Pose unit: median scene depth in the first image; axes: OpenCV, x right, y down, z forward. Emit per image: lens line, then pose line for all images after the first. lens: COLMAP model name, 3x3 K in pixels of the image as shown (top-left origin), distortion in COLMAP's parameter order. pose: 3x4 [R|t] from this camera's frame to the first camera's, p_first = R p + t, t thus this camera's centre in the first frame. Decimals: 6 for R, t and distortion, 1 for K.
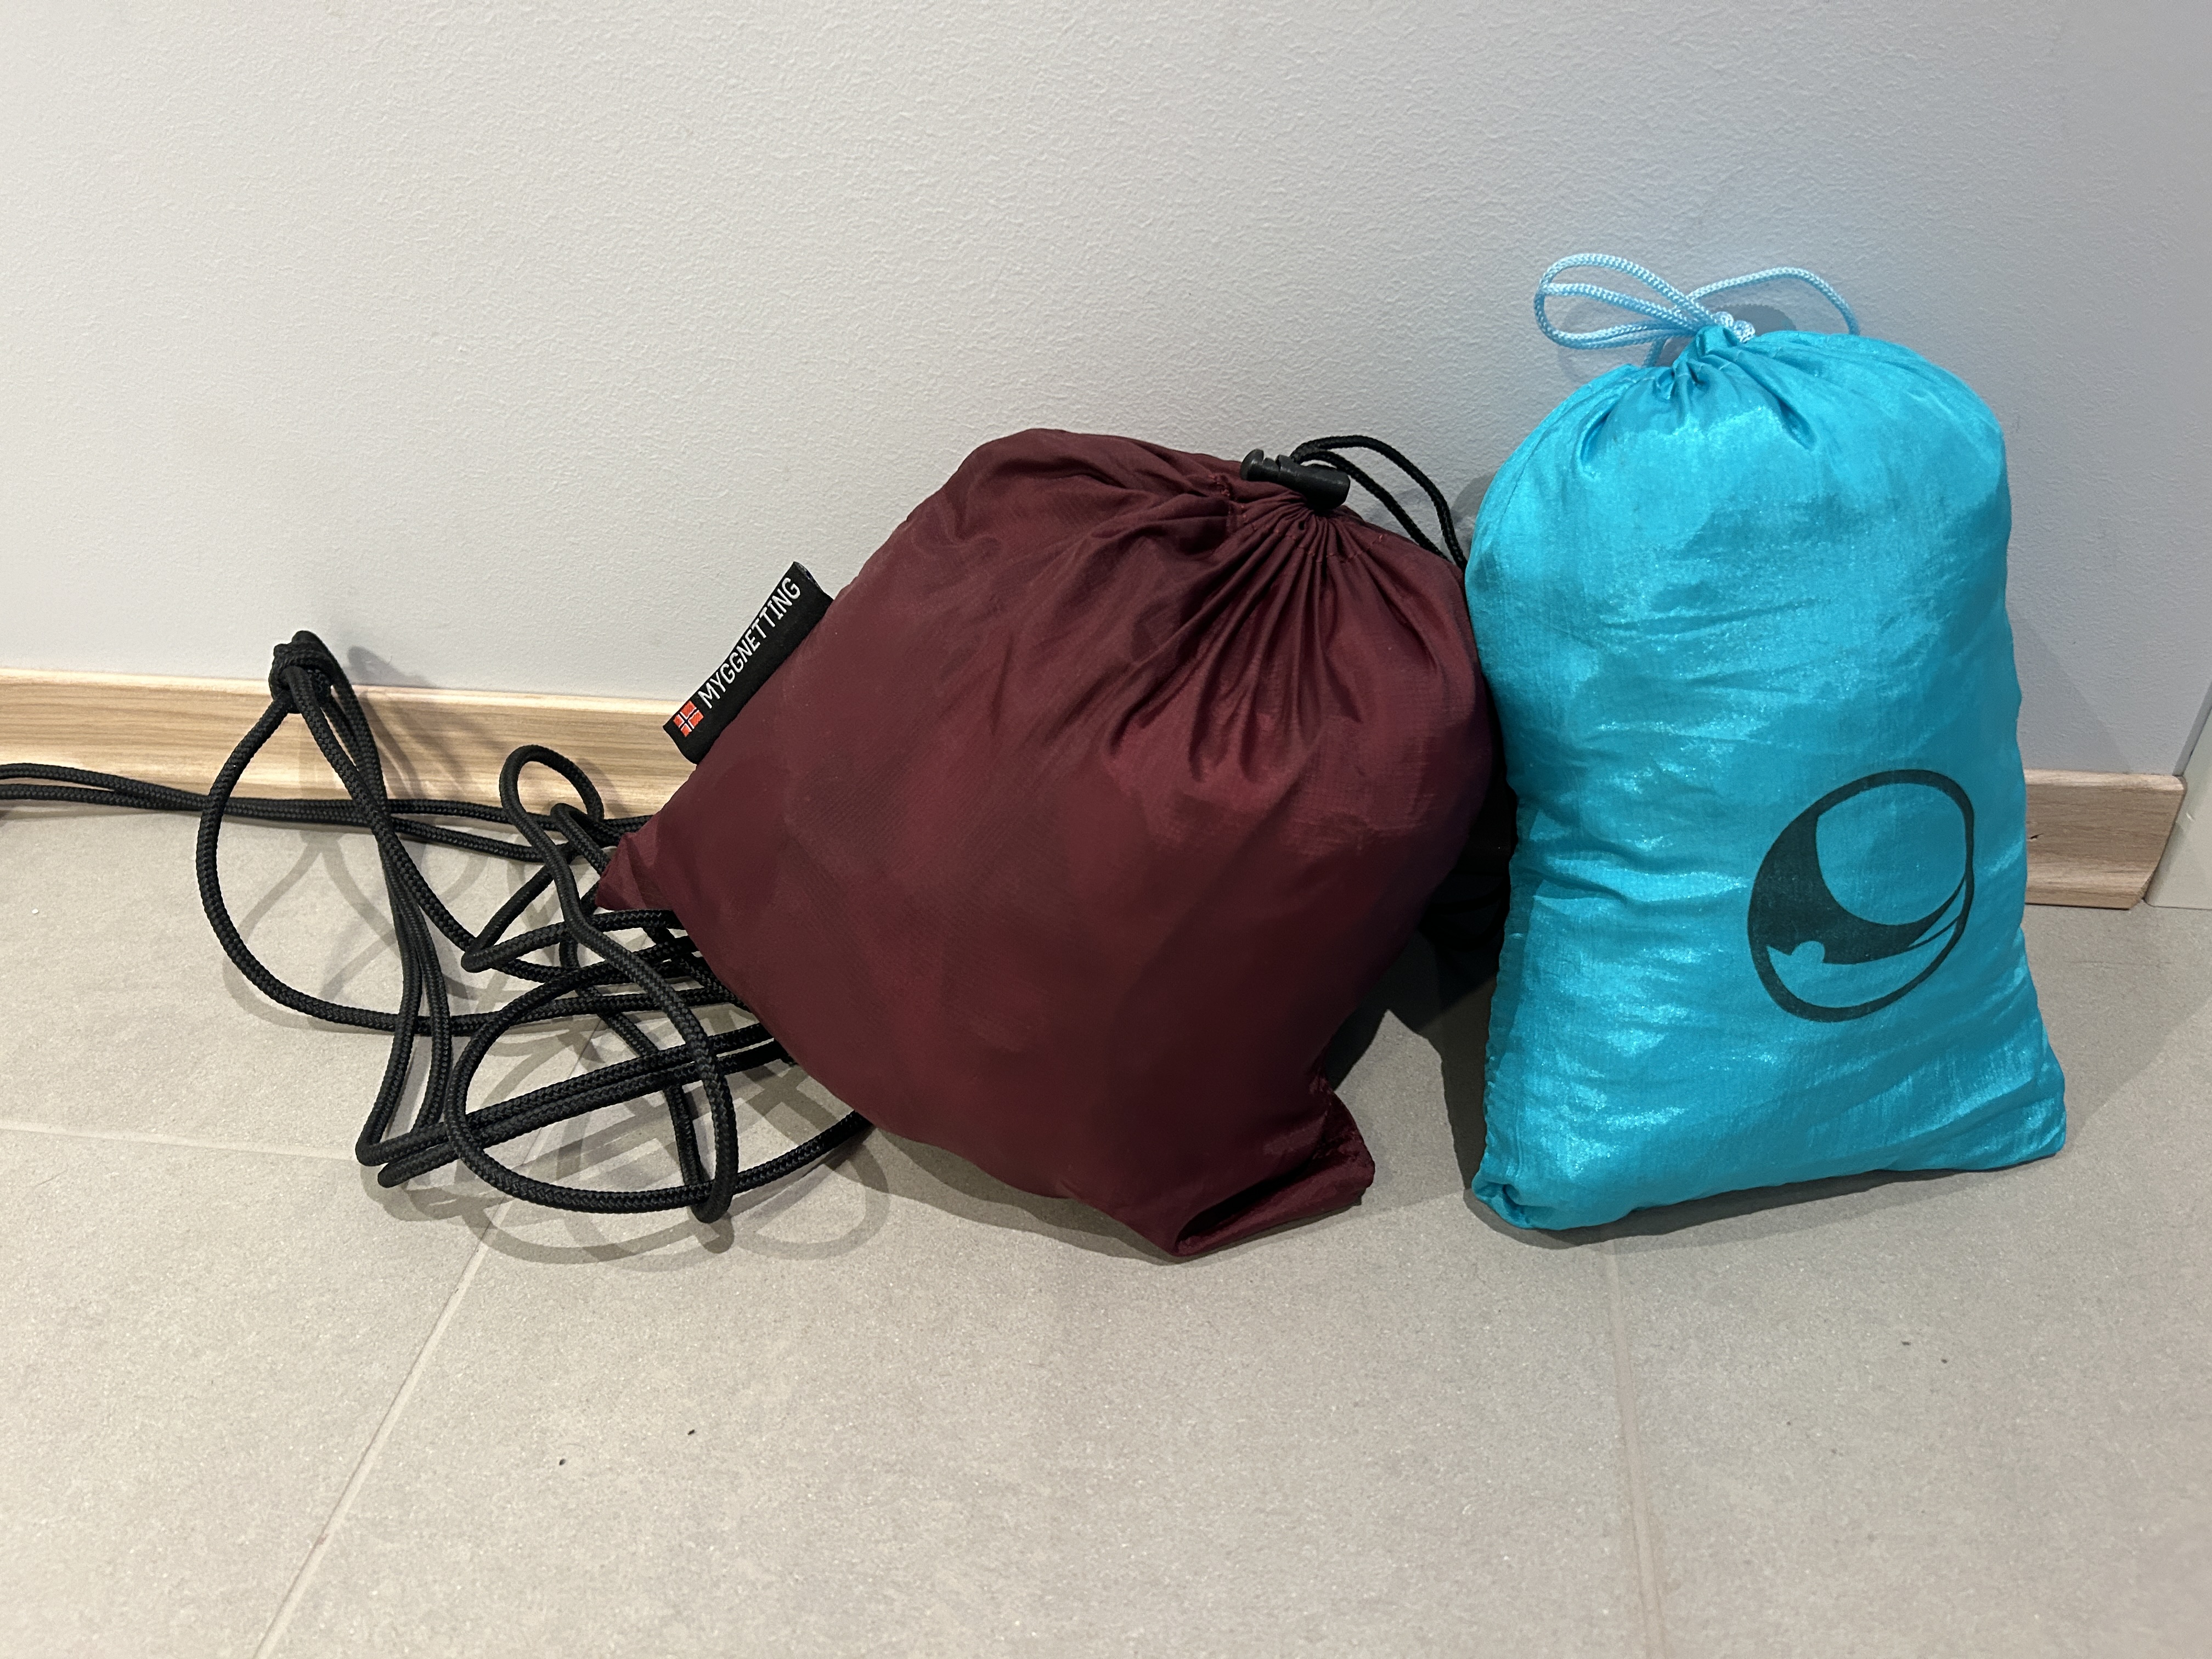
lens RADIAL K [[1697.0, 0, 1109.3], [0, 1697.0, 849.6], [0, 0, 1]] dist [0.015687, -0.003902]
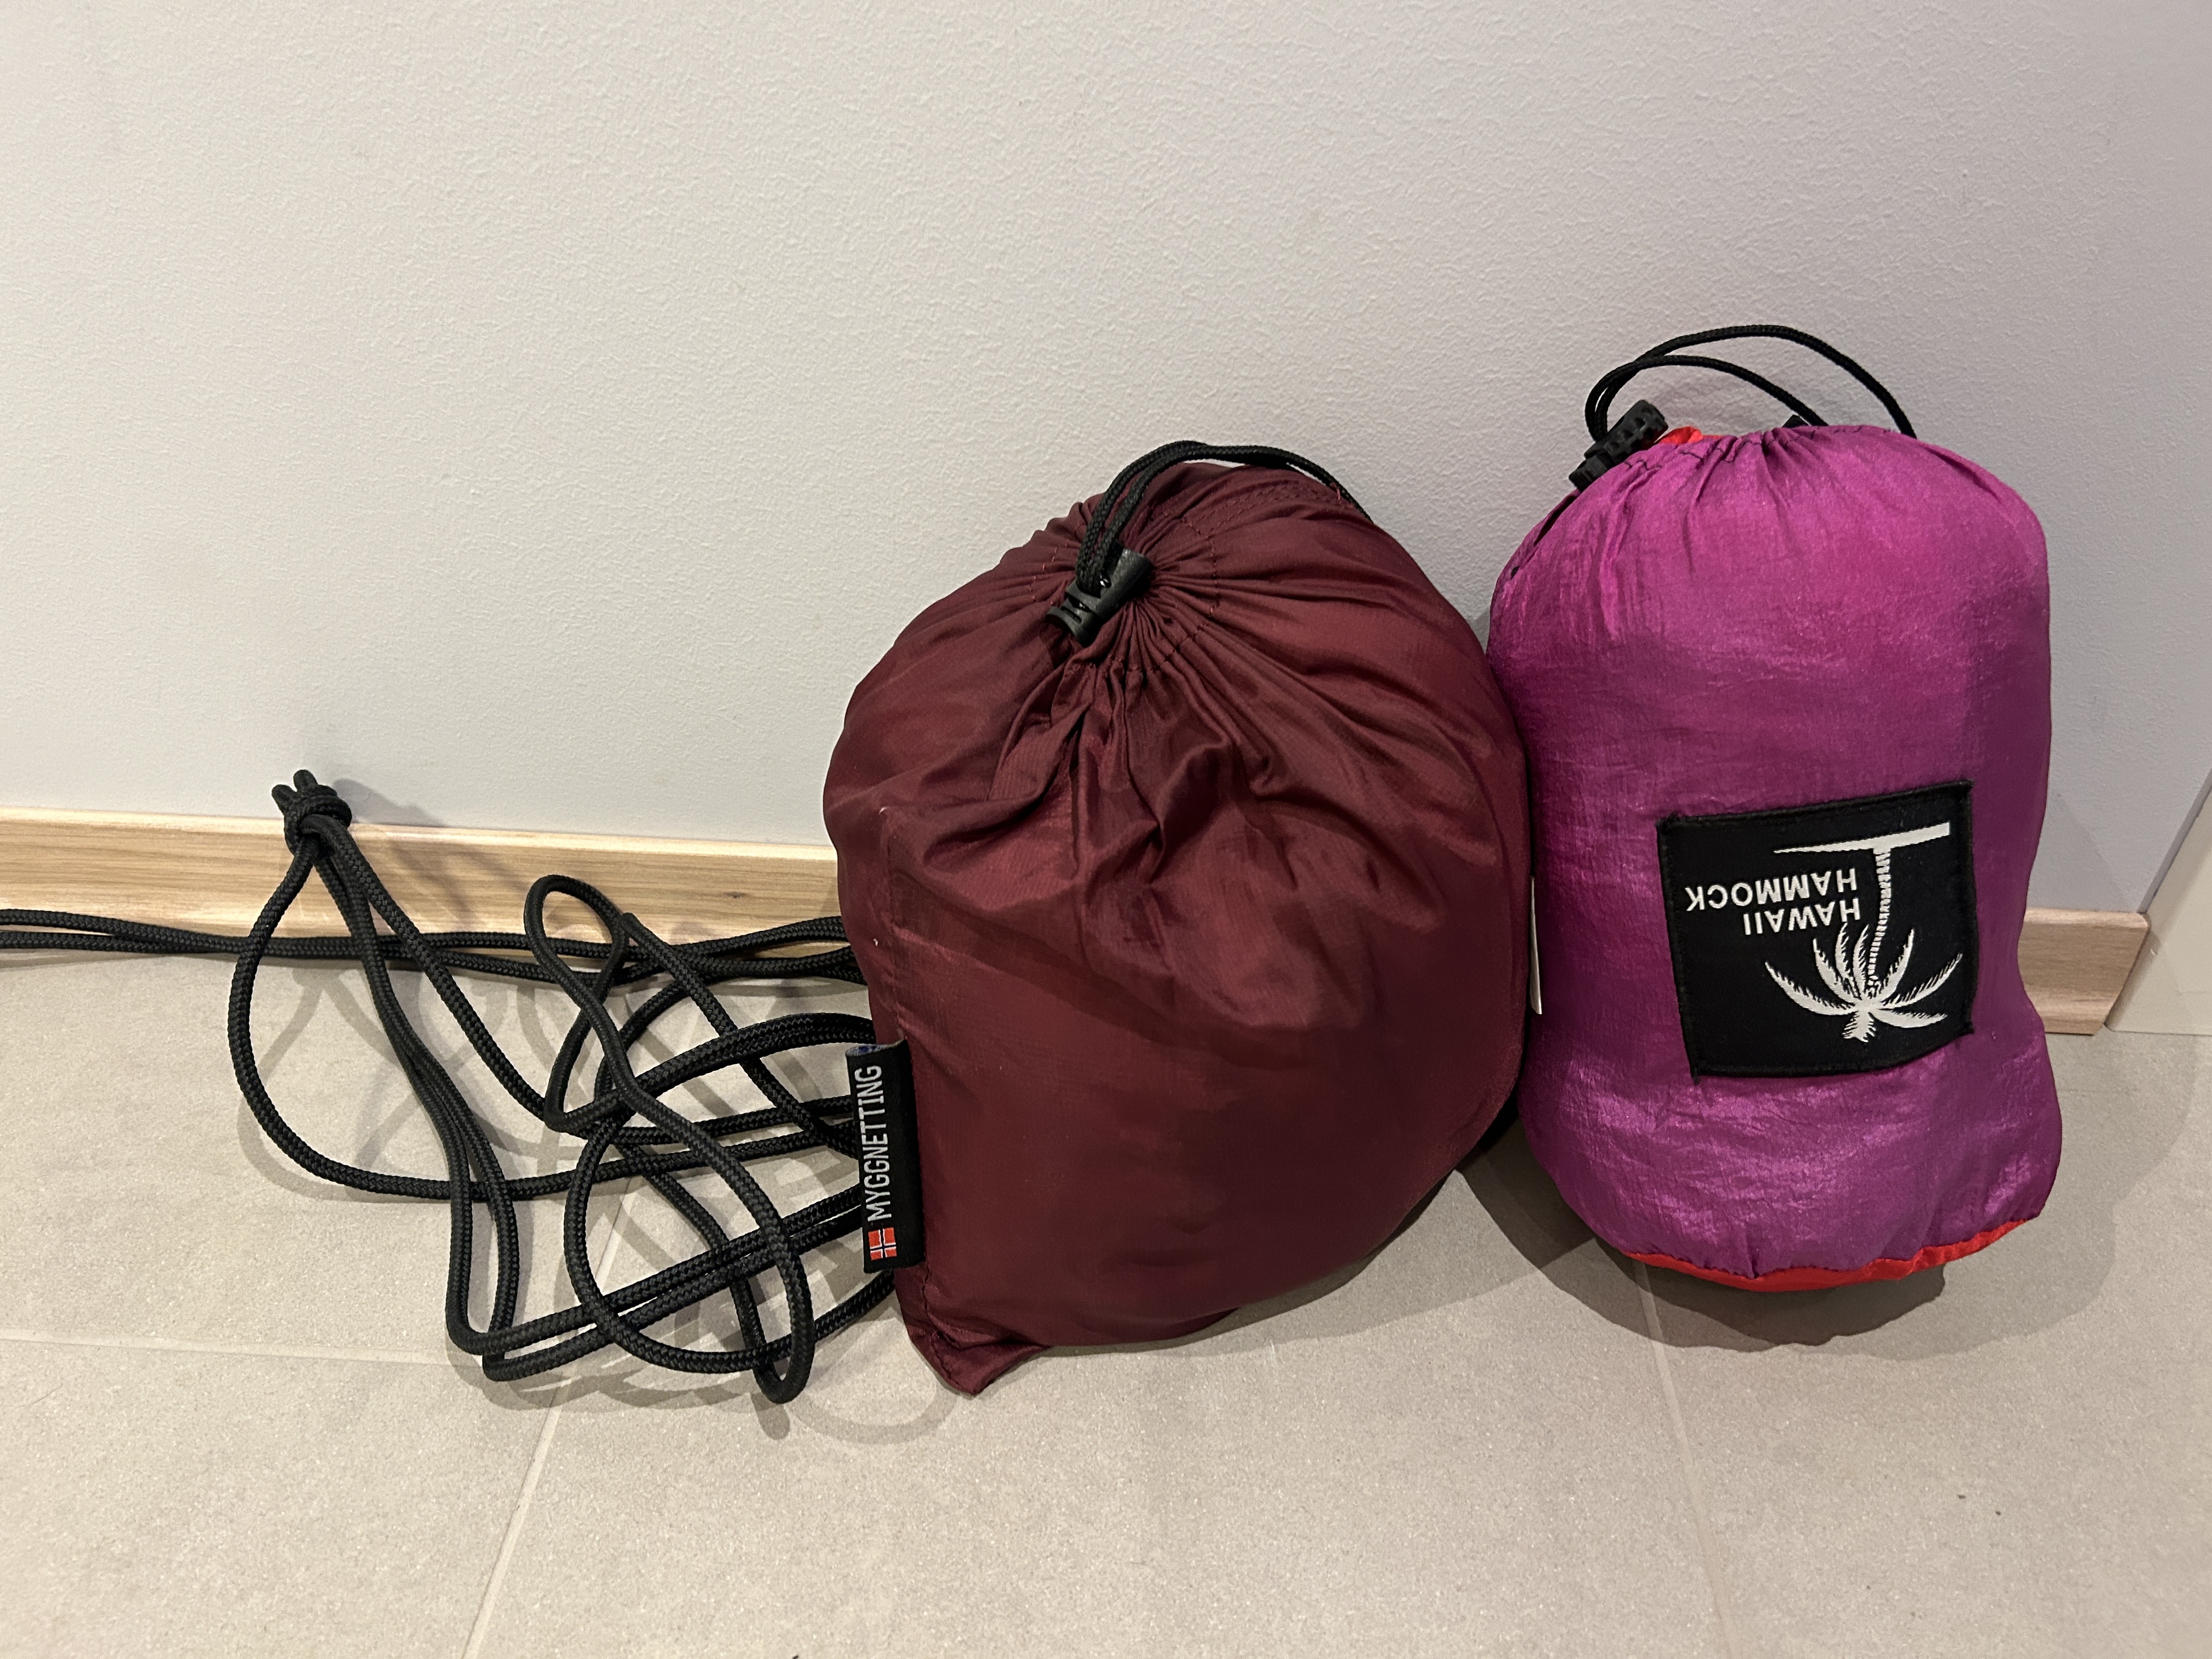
lens RADIAL K [[1689.4, 0, 1105.4], [0, 1689.4, 848.7], [0, 0, 1]] dist [0.043717, -0.050204]
pose [[0.993558, -0.009320, 0.112939, -0.164571], [0.008478, 0.999933, 0.007935, -0.117346], [-0.113006, -0.006927, 0.993570, 0.018292]]
